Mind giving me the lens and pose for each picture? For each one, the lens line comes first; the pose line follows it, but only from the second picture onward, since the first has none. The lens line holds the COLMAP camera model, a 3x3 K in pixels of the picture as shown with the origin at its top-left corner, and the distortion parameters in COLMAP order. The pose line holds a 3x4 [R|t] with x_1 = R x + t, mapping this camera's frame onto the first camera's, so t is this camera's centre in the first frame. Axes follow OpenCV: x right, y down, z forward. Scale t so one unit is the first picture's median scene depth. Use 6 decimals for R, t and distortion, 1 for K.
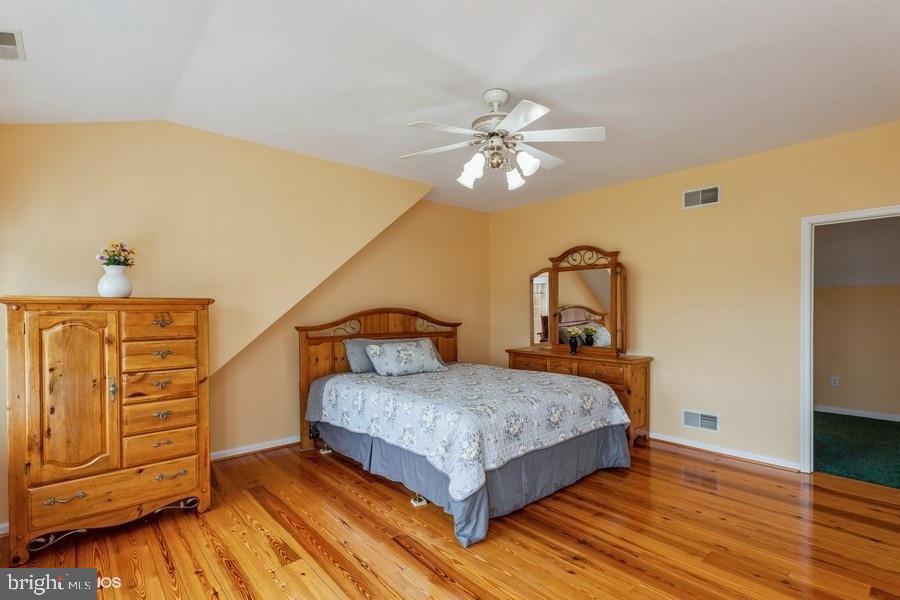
lens RADIAL K [[430.6, 0, 450.2], [0, 430.6, 308.8], [0, 0, 1]] dist [-0.001988, 0.000494]
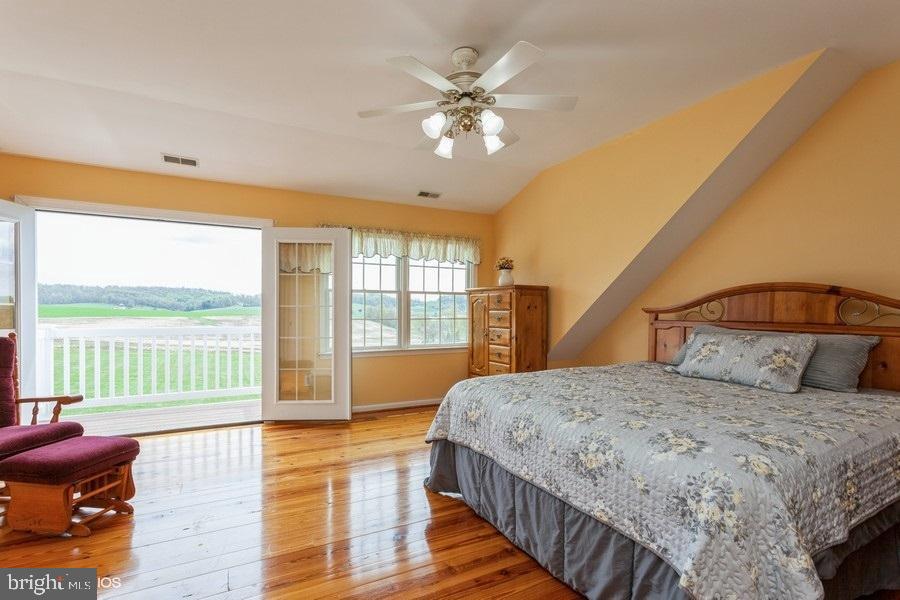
lens RADIAL K [[430.6, 0, 450.2], [0, 430.6, 308.8], [0, 0, 1]] dist [-0.001988, 0.000494]
pose [[-0.232496, 0.002600, -0.972594, 0.931832], [-0.000273, 0.999996, 0.002739, 0.054449], [0.972597, 0.000902, -0.232495, 1.067577]]
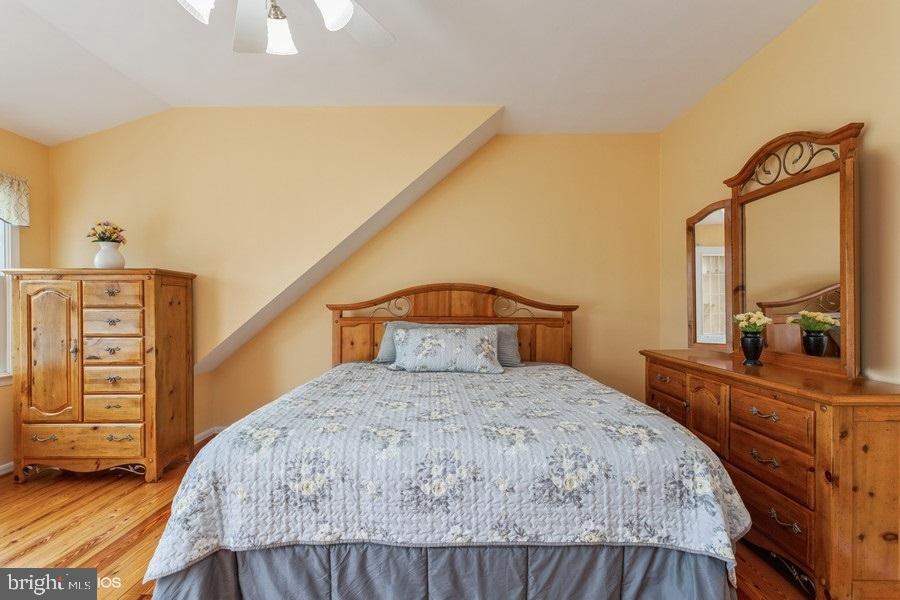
lens RADIAL K [[430.6, 0, 450.2], [0, 430.6, 308.8], [0, 0, 1]] dist [-0.001988, 0.000494]
pose [[0.746295, 0.007159, -0.665577, 0.570998], [-0.000704, 0.999950, 0.009966, 0.055521], [0.665615, -0.006969, 0.746262, 0.674210]]
